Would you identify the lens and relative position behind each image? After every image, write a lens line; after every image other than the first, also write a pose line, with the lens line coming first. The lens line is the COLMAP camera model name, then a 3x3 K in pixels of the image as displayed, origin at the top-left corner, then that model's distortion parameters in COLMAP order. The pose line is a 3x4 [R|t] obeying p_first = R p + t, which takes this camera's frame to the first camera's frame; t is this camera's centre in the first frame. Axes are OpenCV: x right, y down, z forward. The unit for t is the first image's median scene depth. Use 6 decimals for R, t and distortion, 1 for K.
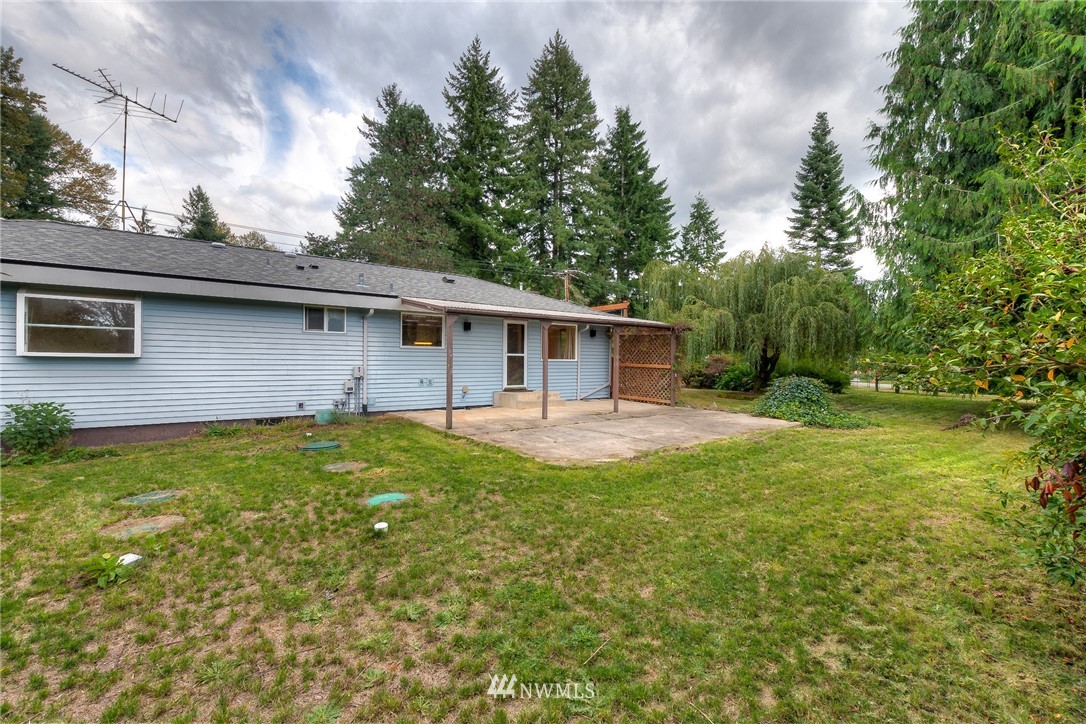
lens RADIAL K [[471.4, 0, 539.9], [0, 471.4, 364.9], [0, 0, 1]] dist [0.000528, -0.000814]
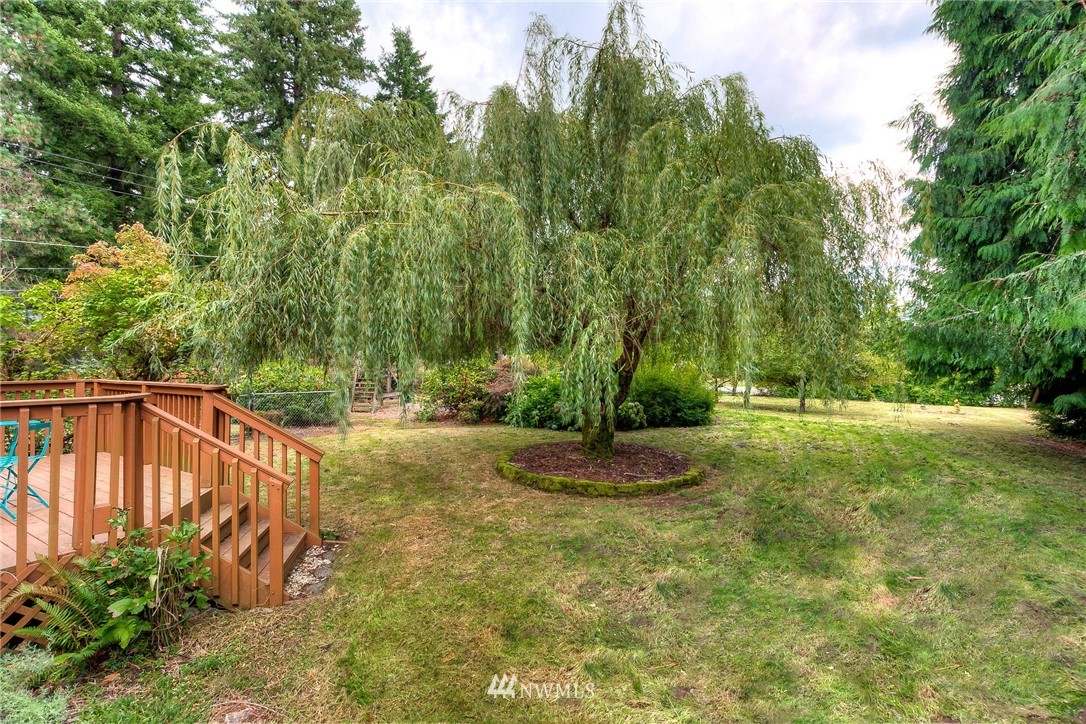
lens RADIAL K [[471.4, 0, 543.3], [0, 471.4, 361.0], [0, 0, 1]] dist [0.000528, -0.000814]
pose [[0.924720, -0.006194, 0.380597, 0.096268], [0.009840, 0.999922, -0.007634, -0.006126], [-0.380520, 0.010804, 0.924709, 0.226950]]
